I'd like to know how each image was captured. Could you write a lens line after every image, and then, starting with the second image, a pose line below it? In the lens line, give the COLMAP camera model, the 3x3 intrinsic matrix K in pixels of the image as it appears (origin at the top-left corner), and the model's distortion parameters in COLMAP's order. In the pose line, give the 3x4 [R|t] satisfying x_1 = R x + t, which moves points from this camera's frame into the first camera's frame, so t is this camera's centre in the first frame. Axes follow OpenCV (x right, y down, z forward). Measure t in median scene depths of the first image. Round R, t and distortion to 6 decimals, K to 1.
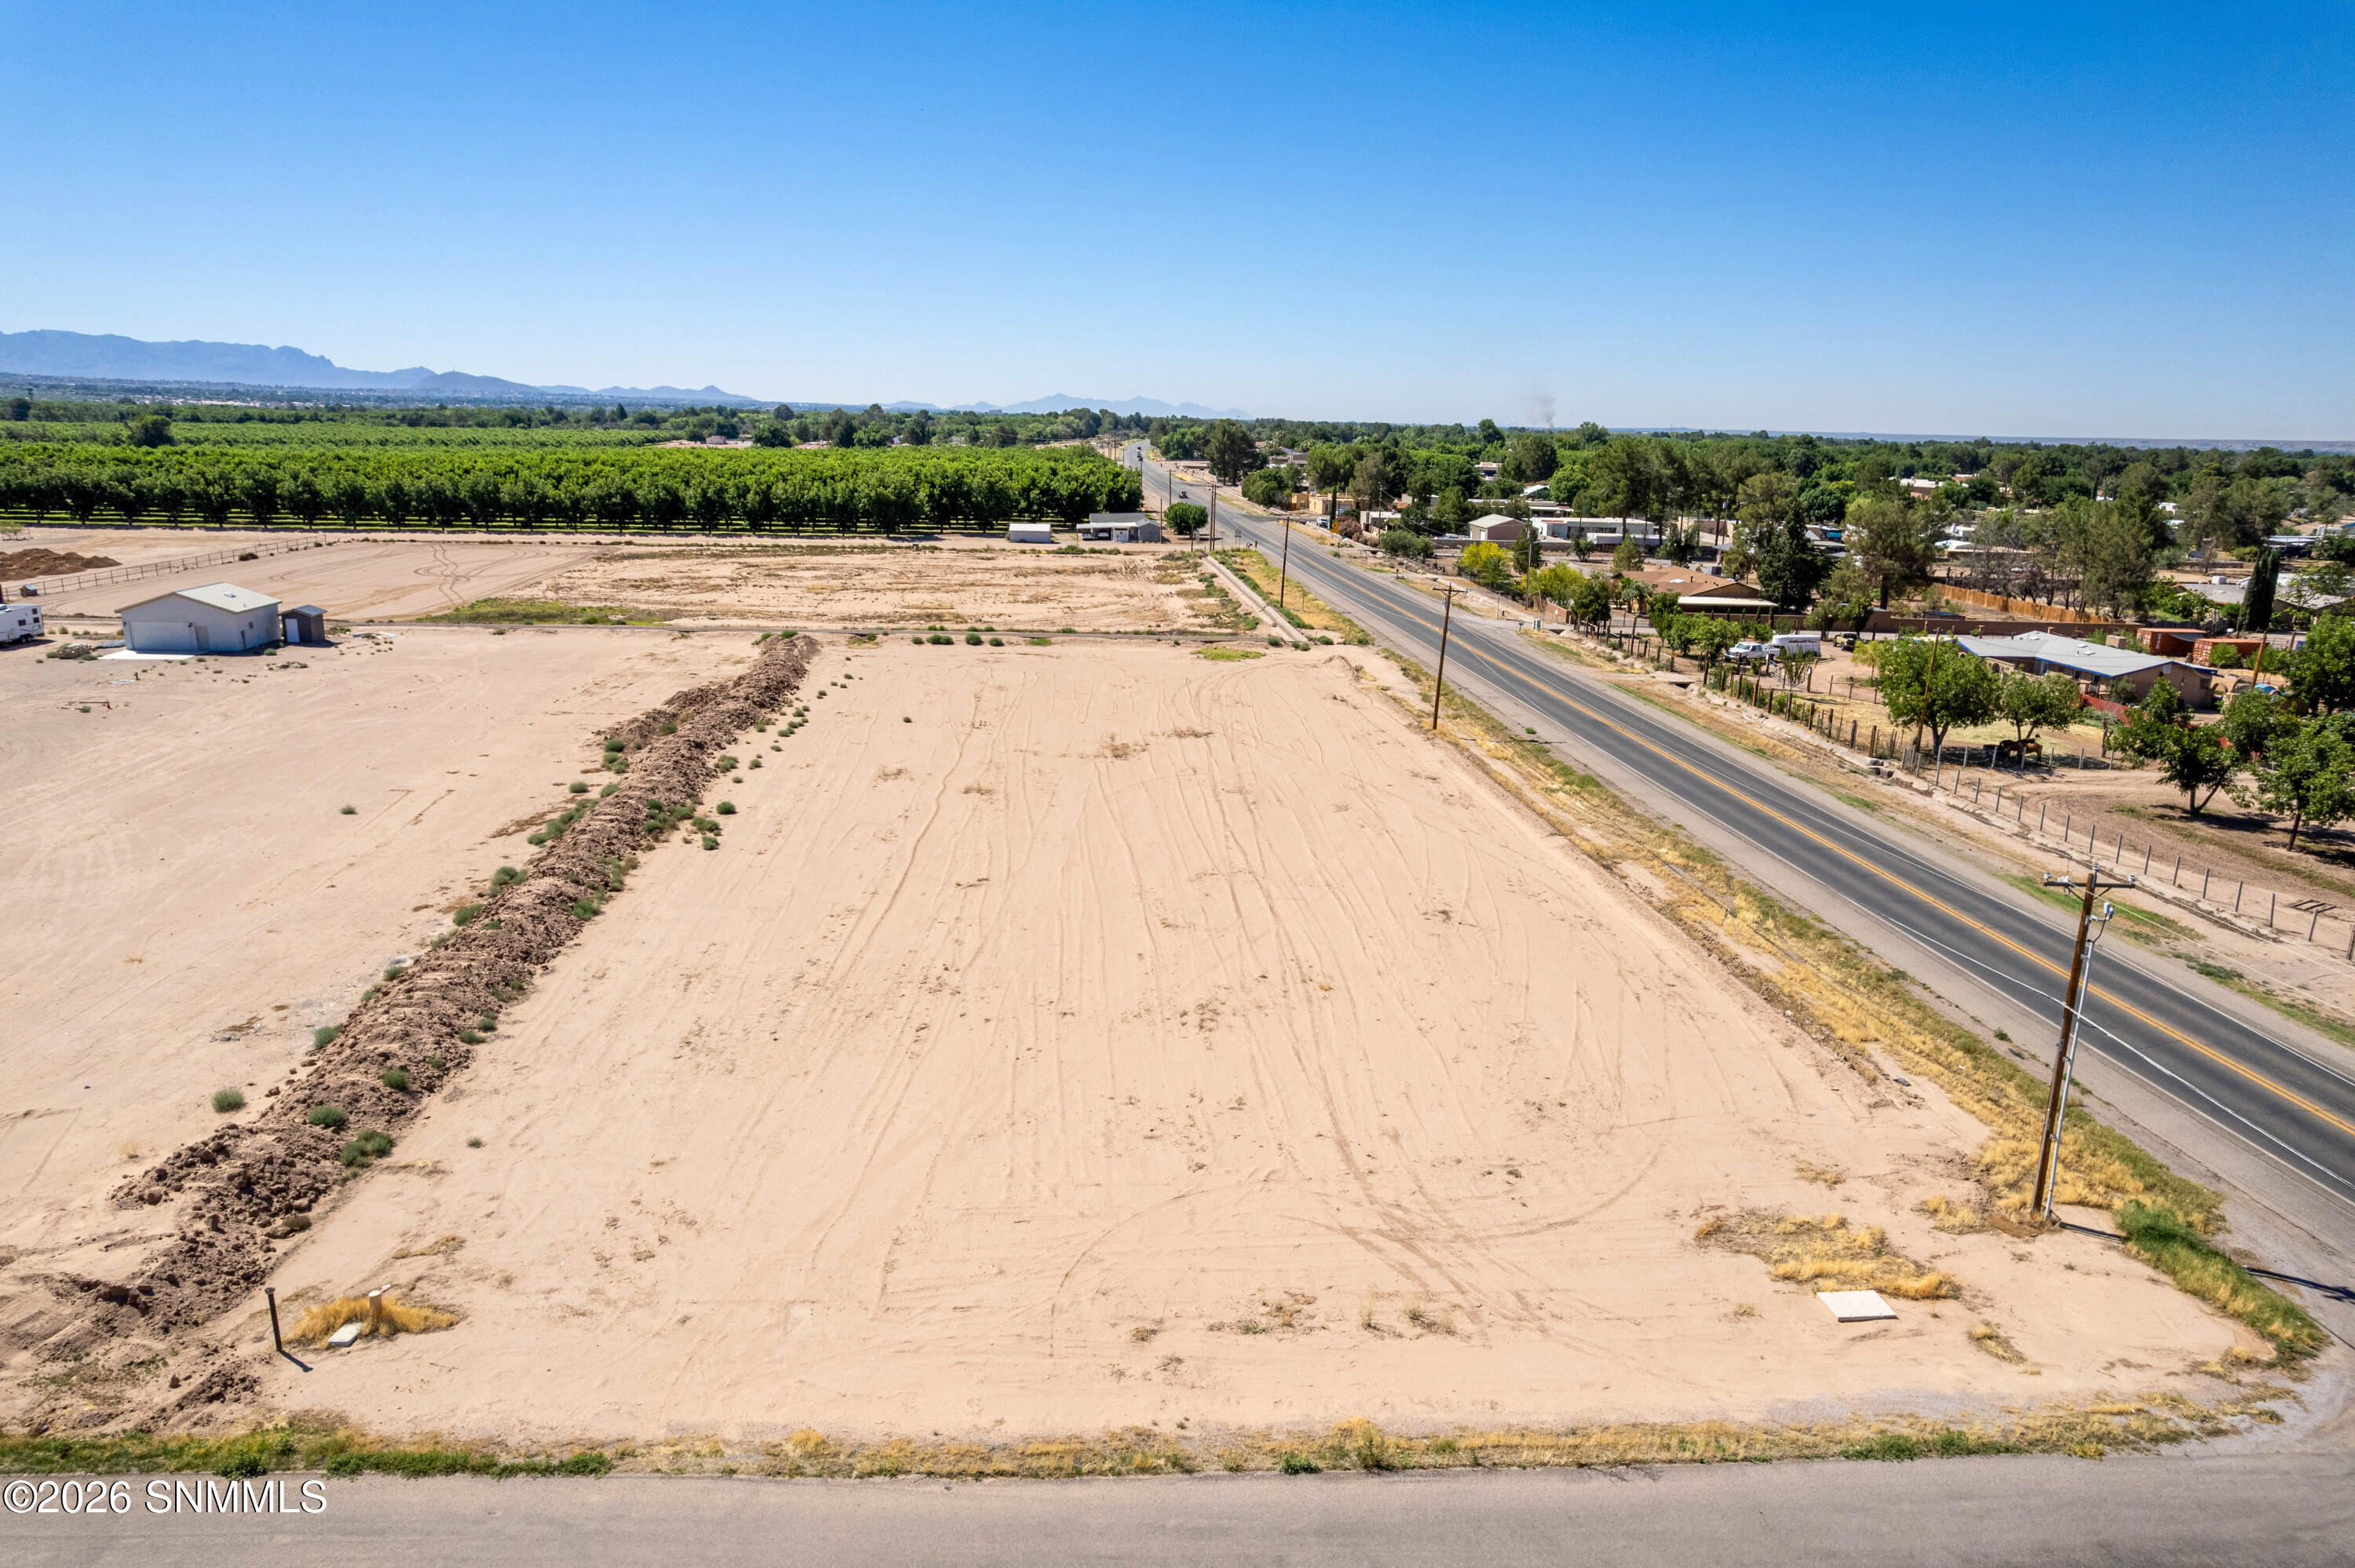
lens RADIAL K [[1510.3, 0, 1168.0], [0, 1510.3, 784.0], [0, 0, 1]] dist [-0.080332, 0.074888]
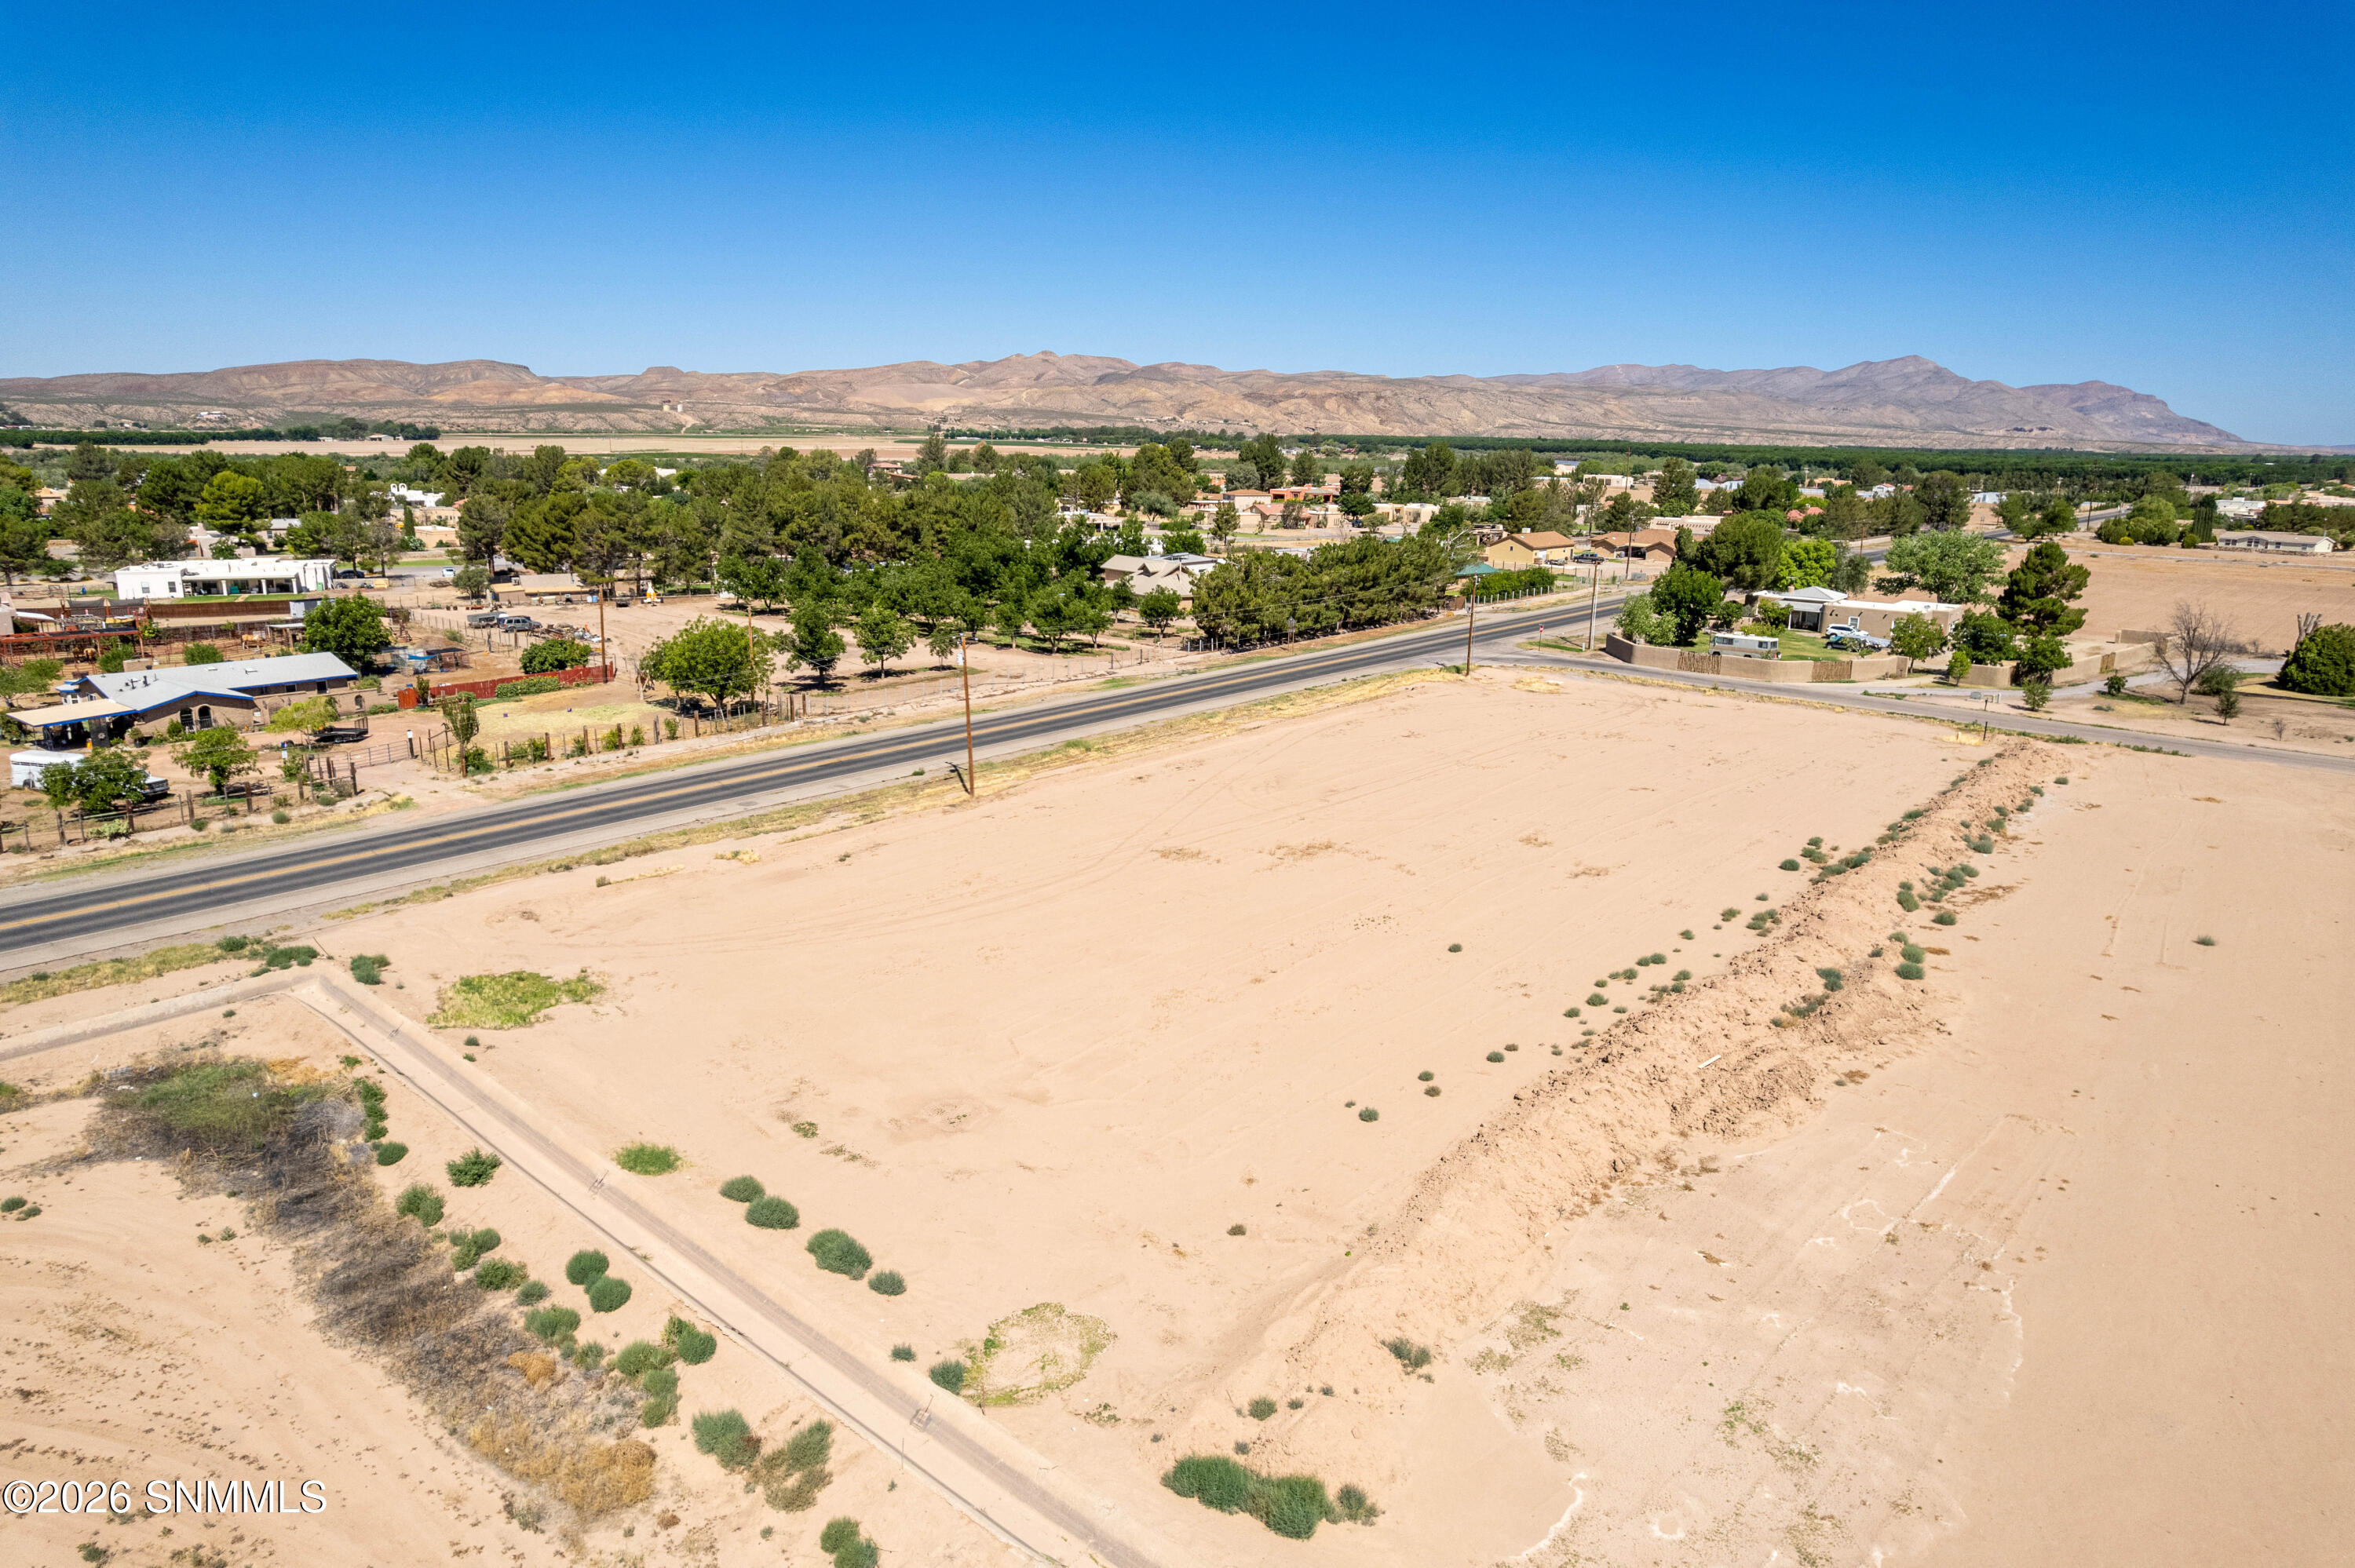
lens RADIAL K [[1505.3, 0, 1178.5], [0, 1505.3, 769.2], [0, 0, 1]] dist [-0.078044, 0.070390]
pose [[-0.722344, -0.187877, 0.665523, -0.921322], [0.133119, 0.906611, 0.400420, -0.712891], [-0.678601, 0.377835, -0.629875, 2.660544]]
